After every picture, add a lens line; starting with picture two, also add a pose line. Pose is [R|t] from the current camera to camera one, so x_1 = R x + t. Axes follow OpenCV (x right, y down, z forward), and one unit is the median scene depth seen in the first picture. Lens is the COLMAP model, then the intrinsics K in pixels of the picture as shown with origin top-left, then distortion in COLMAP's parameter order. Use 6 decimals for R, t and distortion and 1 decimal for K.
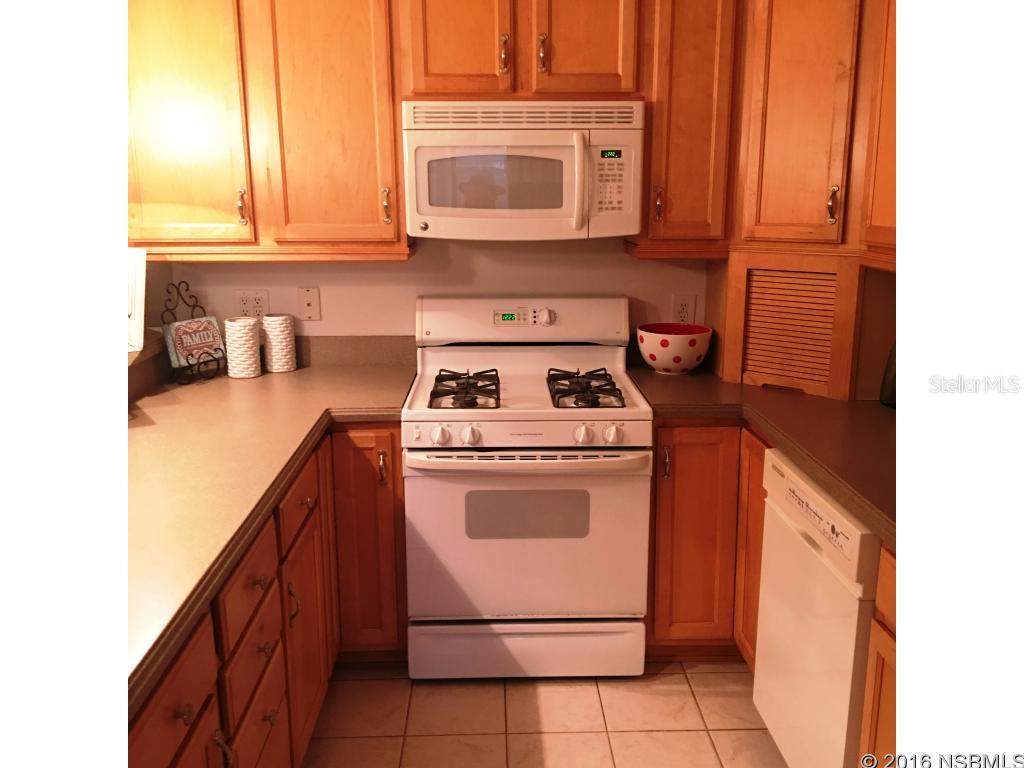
lens RADIAL K [[874.0, 0, 512.0], [0, 874.0, 384.0], [0, 0, 1]] dist [0.045233, -0.013519]
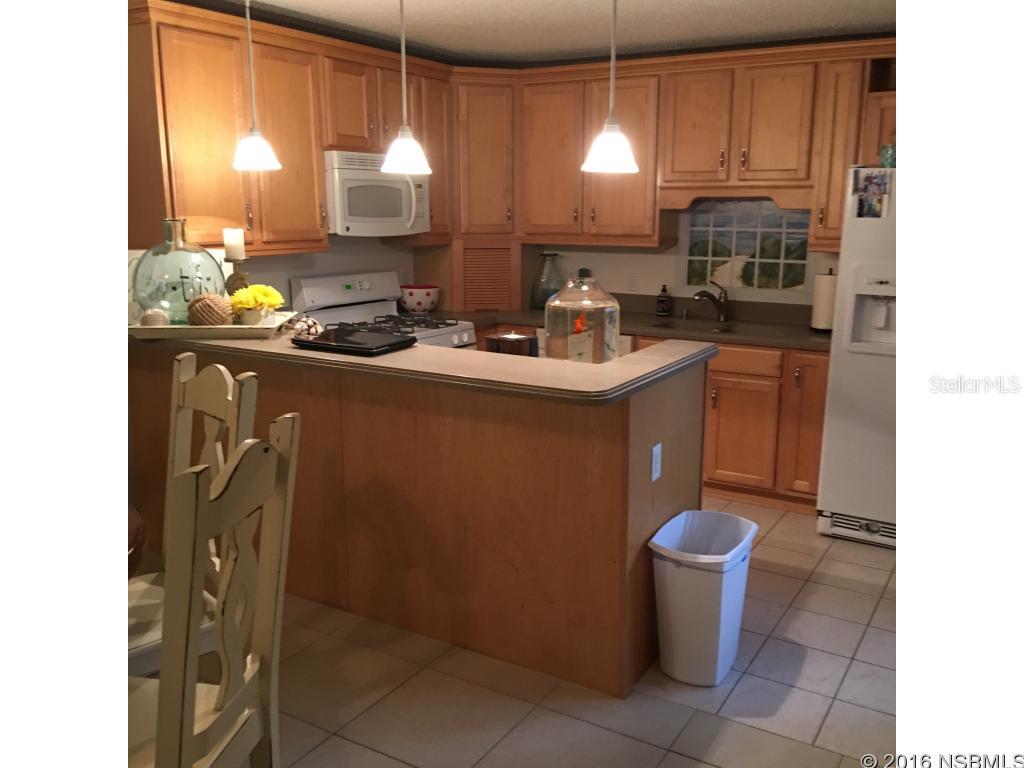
lens RADIAL K [[874.0, 0, 512.0], [0, 874.0, 384.0], [0, 0, 1]] dist [0.045233, -0.013519]
pose [[0.553134, -0.162910, 0.817008, -1.279447], [0.179506, 0.980964, 0.074073, 0.032530], [-0.813523, 0.105686, 0.571849, -0.123785]]
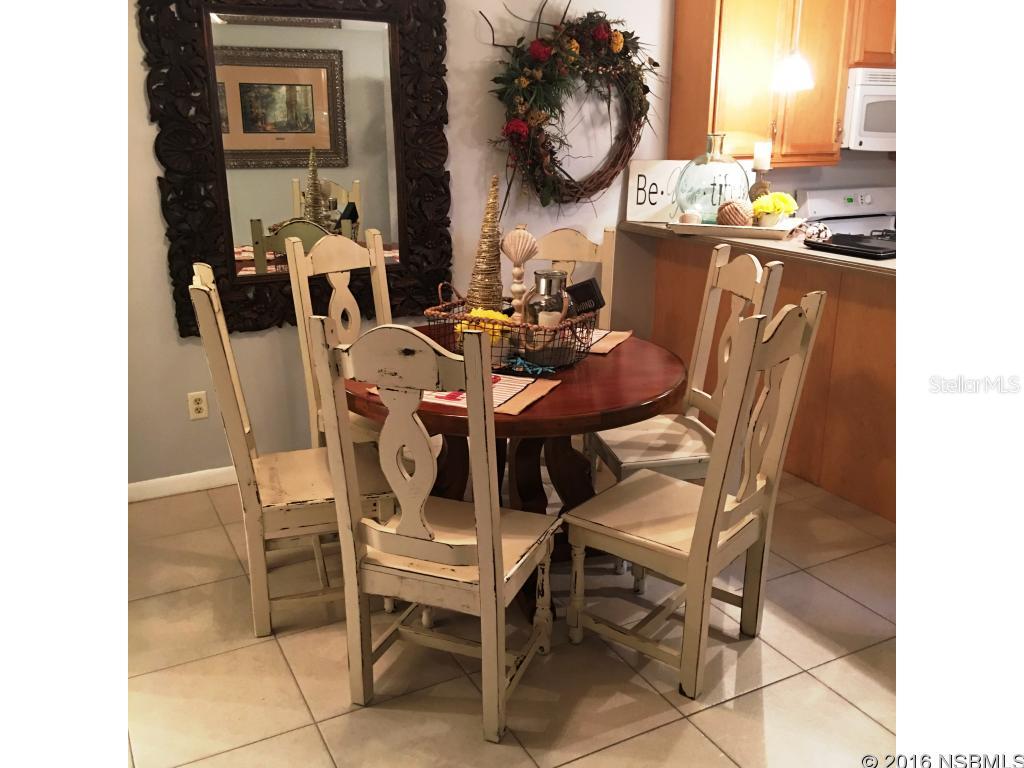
lens RADIAL K [[874.0, 0, 512.0], [0, 874.0, 384.0], [0, 0, 1]] dist [0.045233, -0.013519]
pose [[0.892318, -0.125901, 0.433494, -1.489133], [0.094621, 0.991151, 0.093093, 0.057353], [-0.441378, -0.042051, 0.896335, -0.243857]]
